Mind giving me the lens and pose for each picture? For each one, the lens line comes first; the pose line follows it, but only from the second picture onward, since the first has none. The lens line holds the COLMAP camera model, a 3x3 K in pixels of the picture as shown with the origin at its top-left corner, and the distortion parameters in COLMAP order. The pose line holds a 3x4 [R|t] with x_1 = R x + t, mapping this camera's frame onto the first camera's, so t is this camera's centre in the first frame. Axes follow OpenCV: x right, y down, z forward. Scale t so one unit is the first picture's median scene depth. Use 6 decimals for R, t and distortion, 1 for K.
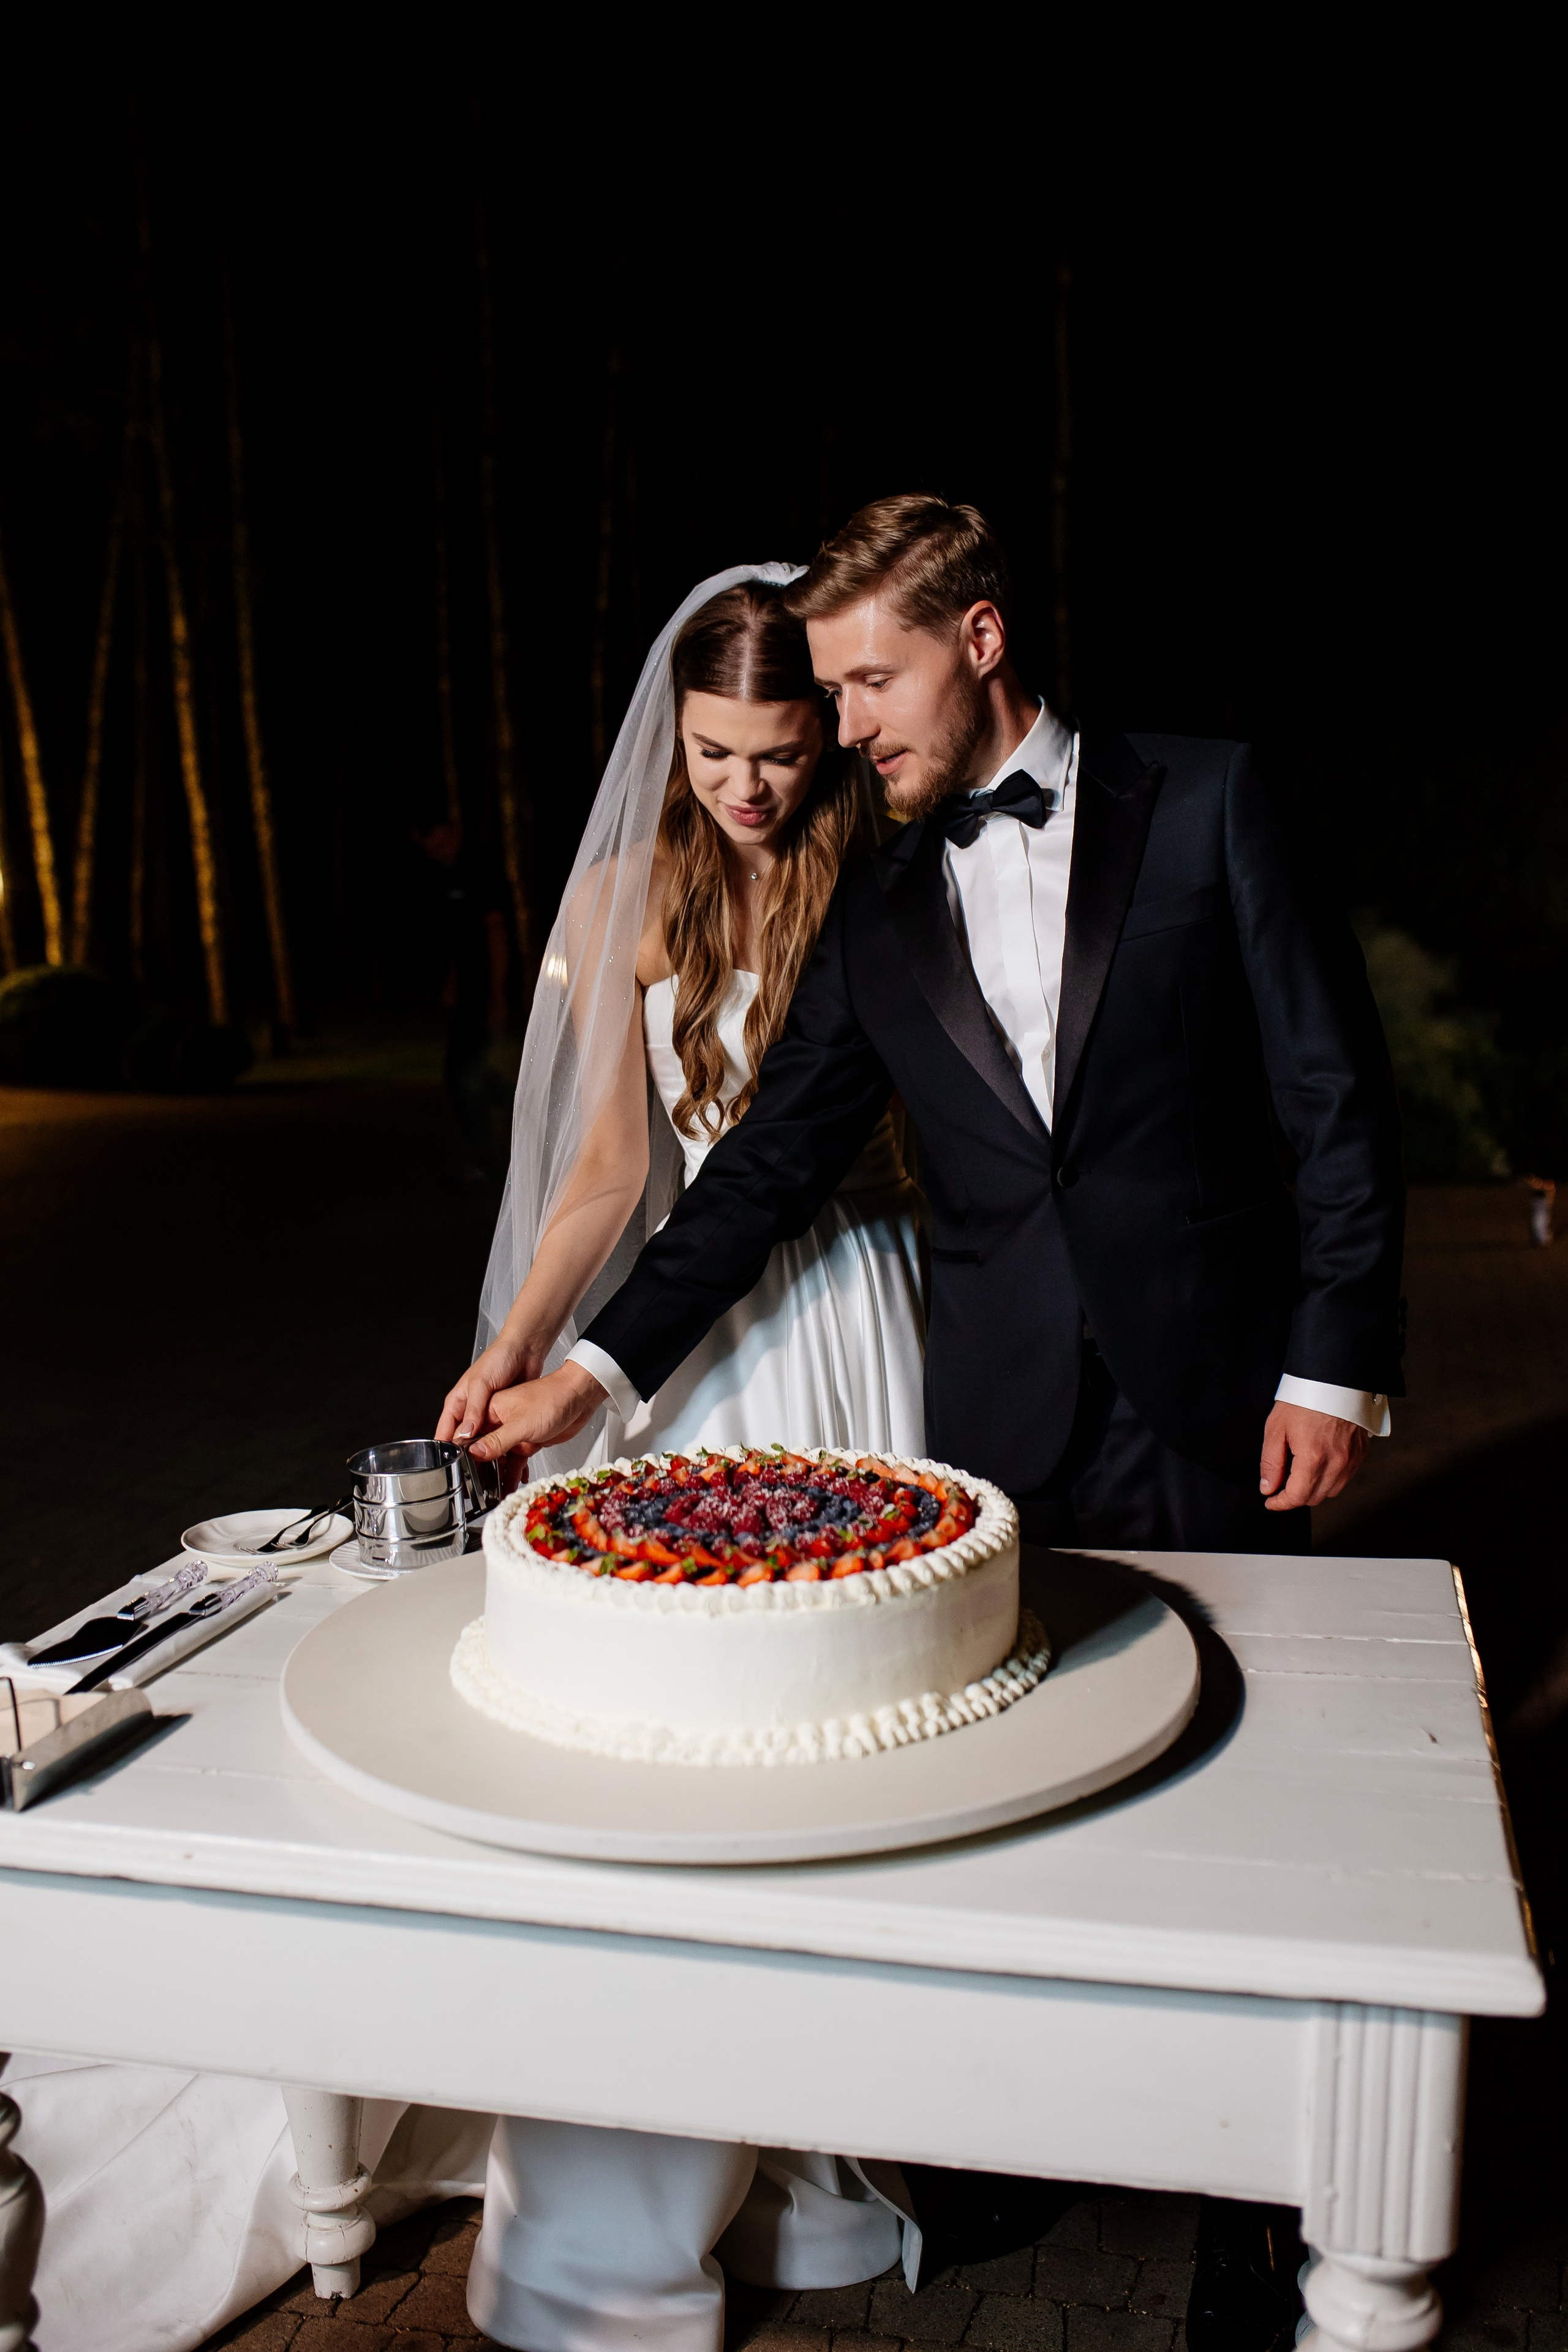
lens RADIAL K [[2291.4, 0, 792.5], [0, 2291.4, 1182.2], [0, 0, 1]] dist [-0.018560, 0.000000]
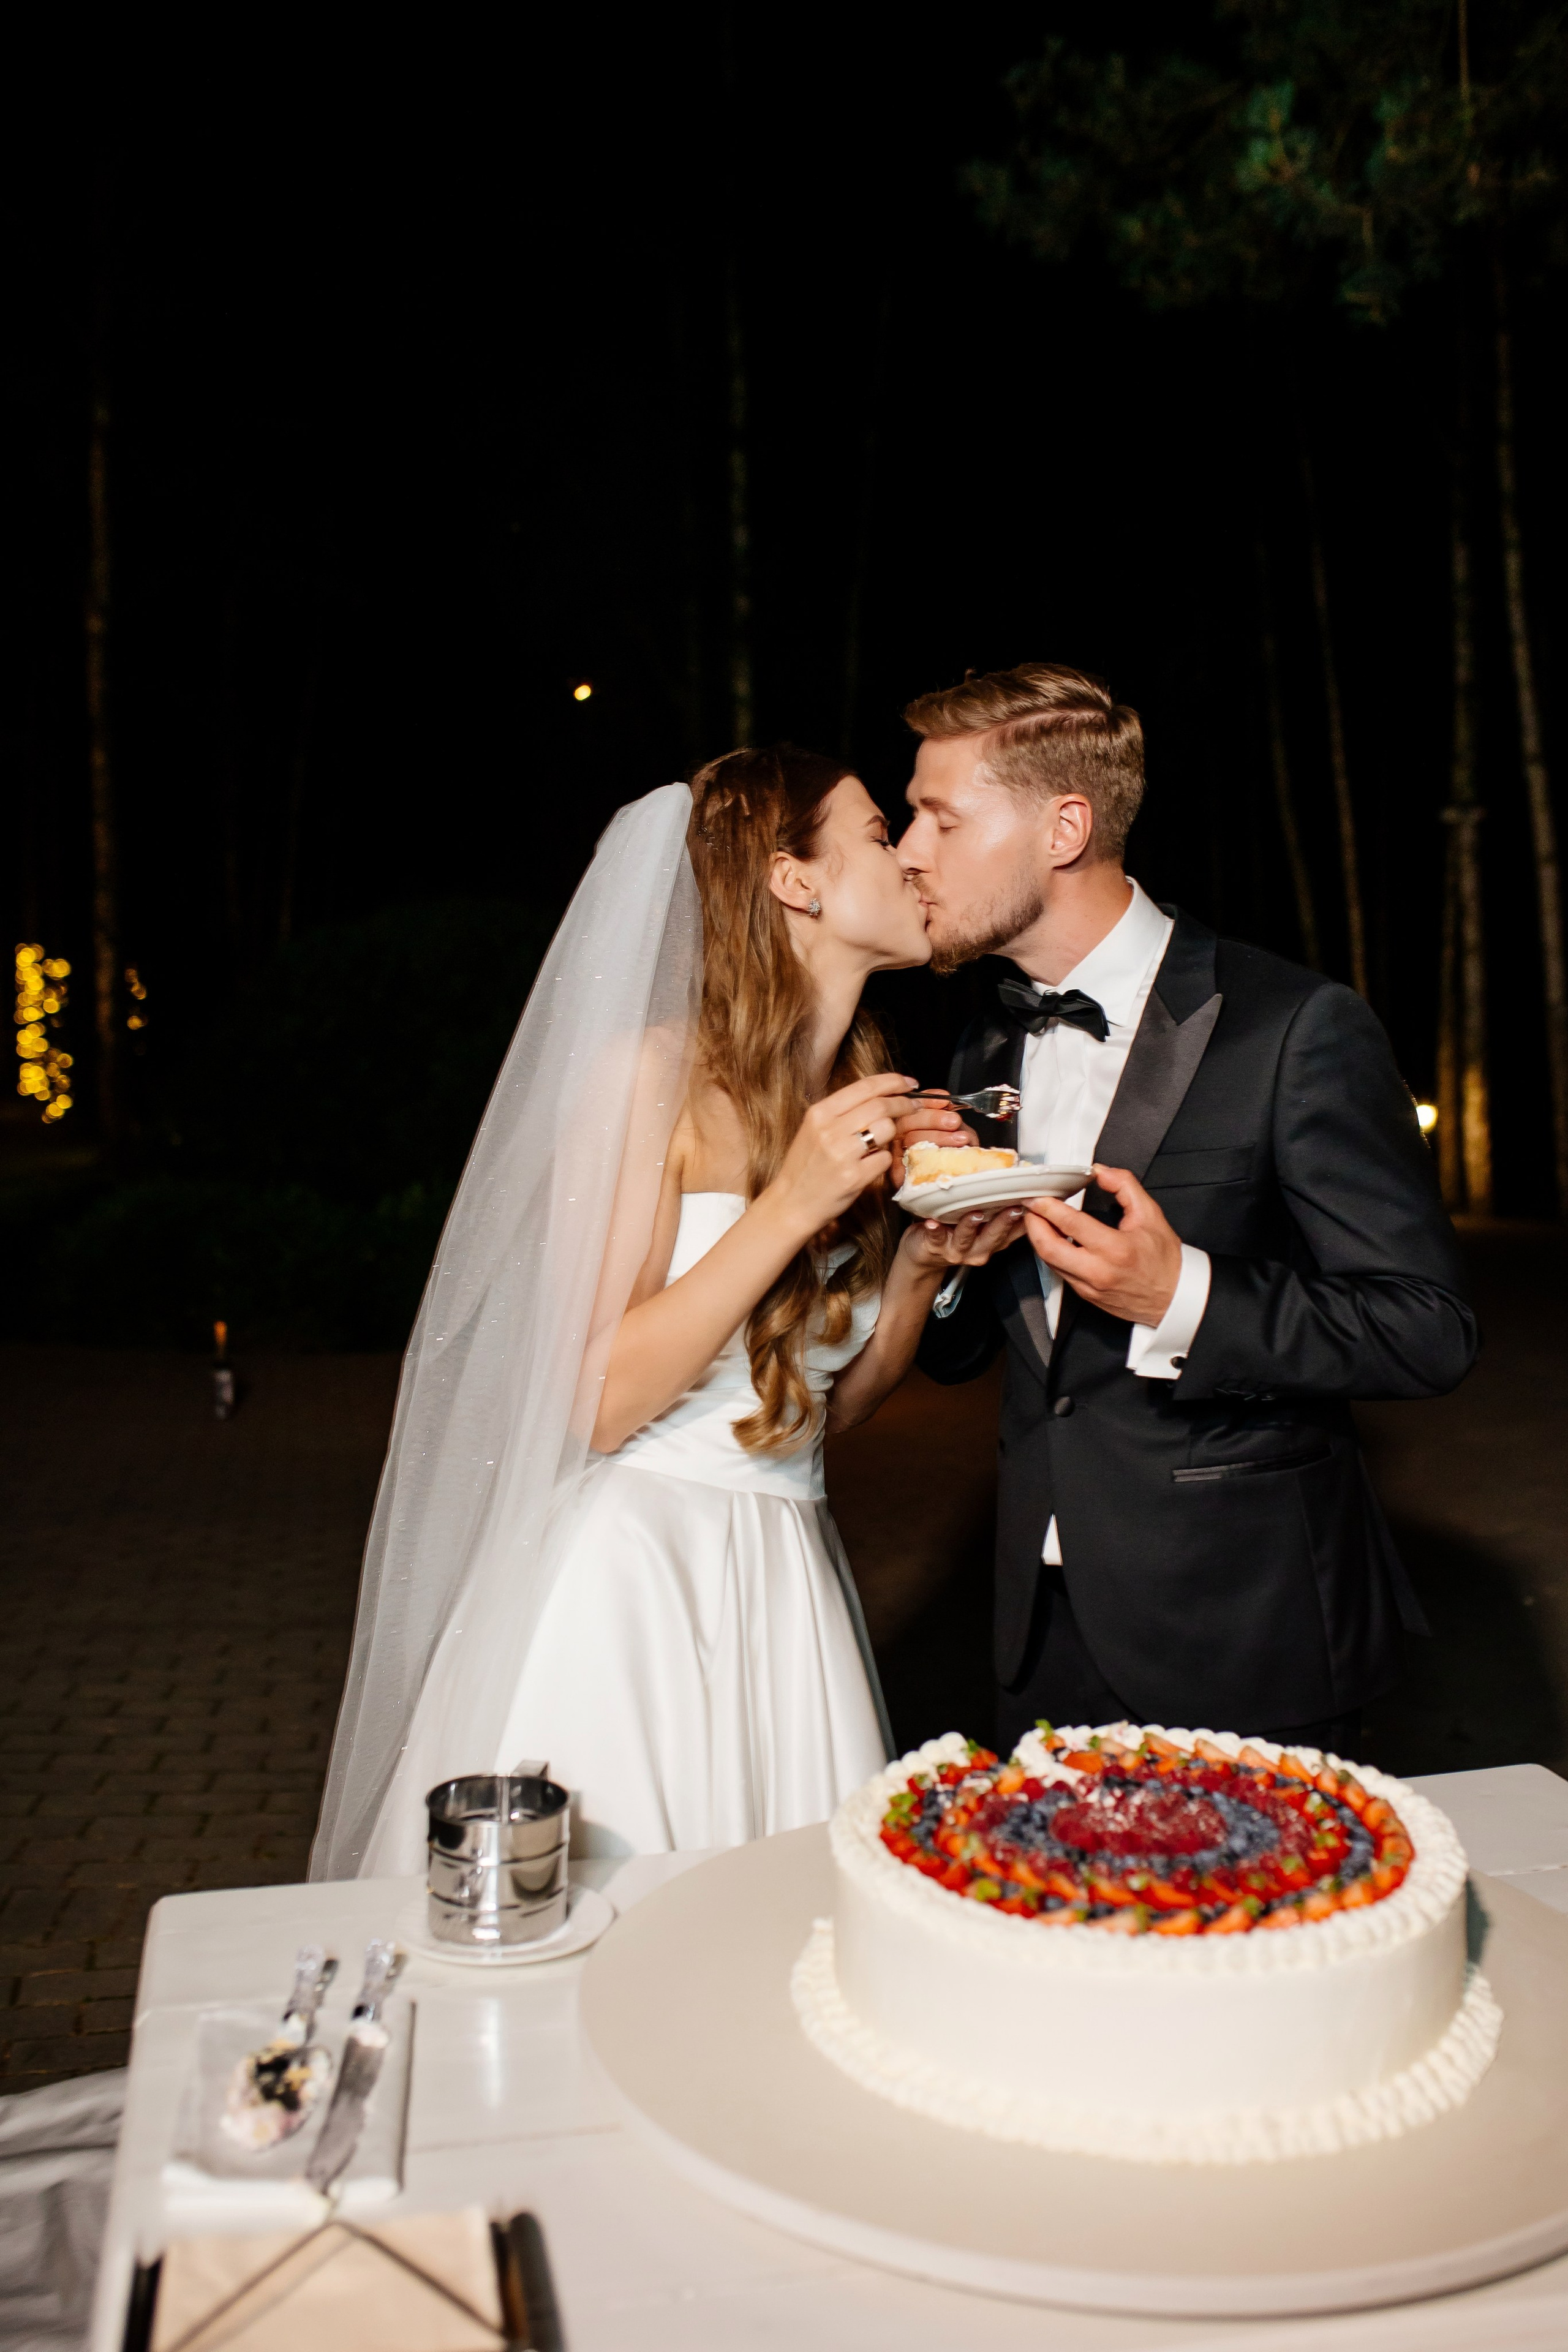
lens RADIAL K [[2291.4, 0, 849.1], [0, 2291.4, 1153.7], [0, 0, 1]] dist [-0.018560, 0.000000]
pose [[0.889900, -0.006492, 0.456109, -0.506418], [0.042541, 0.996722, -0.068813, -0.050229], [-0.454167, 0.080640, 0.887260, 0.281573]]
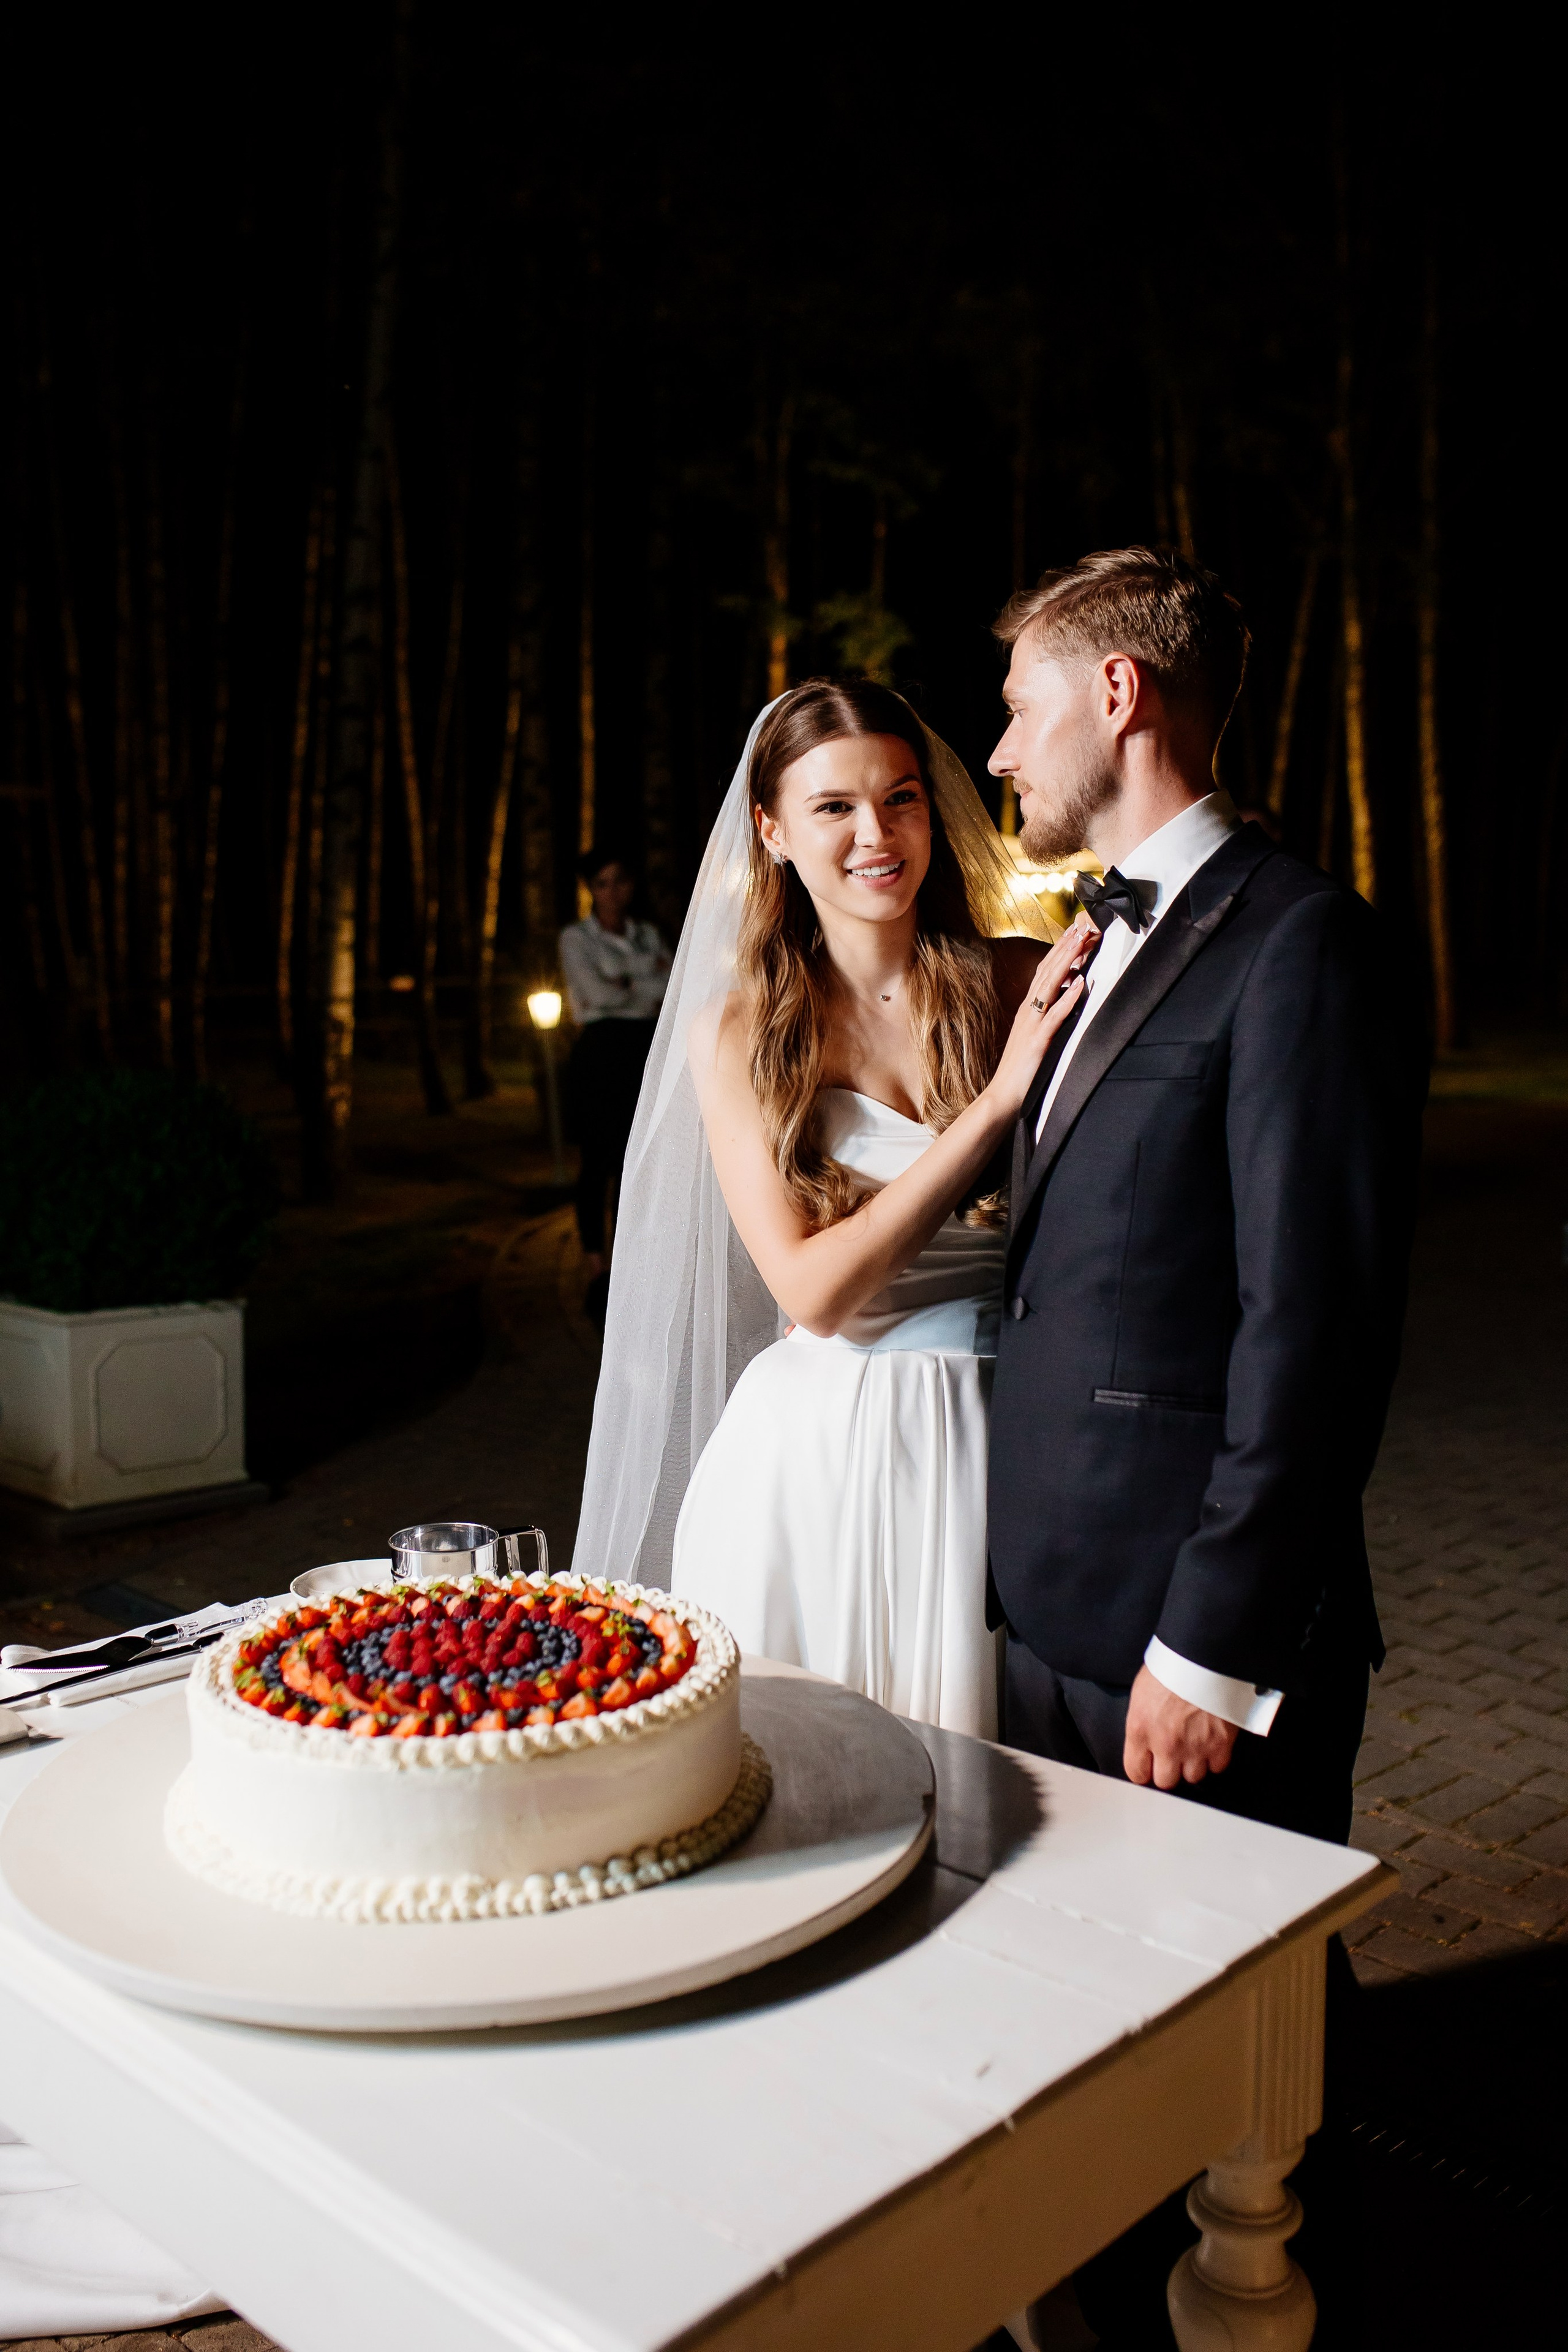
lens RADIAL K [[2291.4, 0, 777.2], [0, 2291.4, 1165.8], [0, 0, 1]] dist [-0.018560, 0.000000]
pose [[0.854375, 0.073125, -0.514487, 0.601221], [-0.075964, 0.996989, 0.015557, -0.092824], [0.514076, 0.025791, 0.857357, 0.217085]]
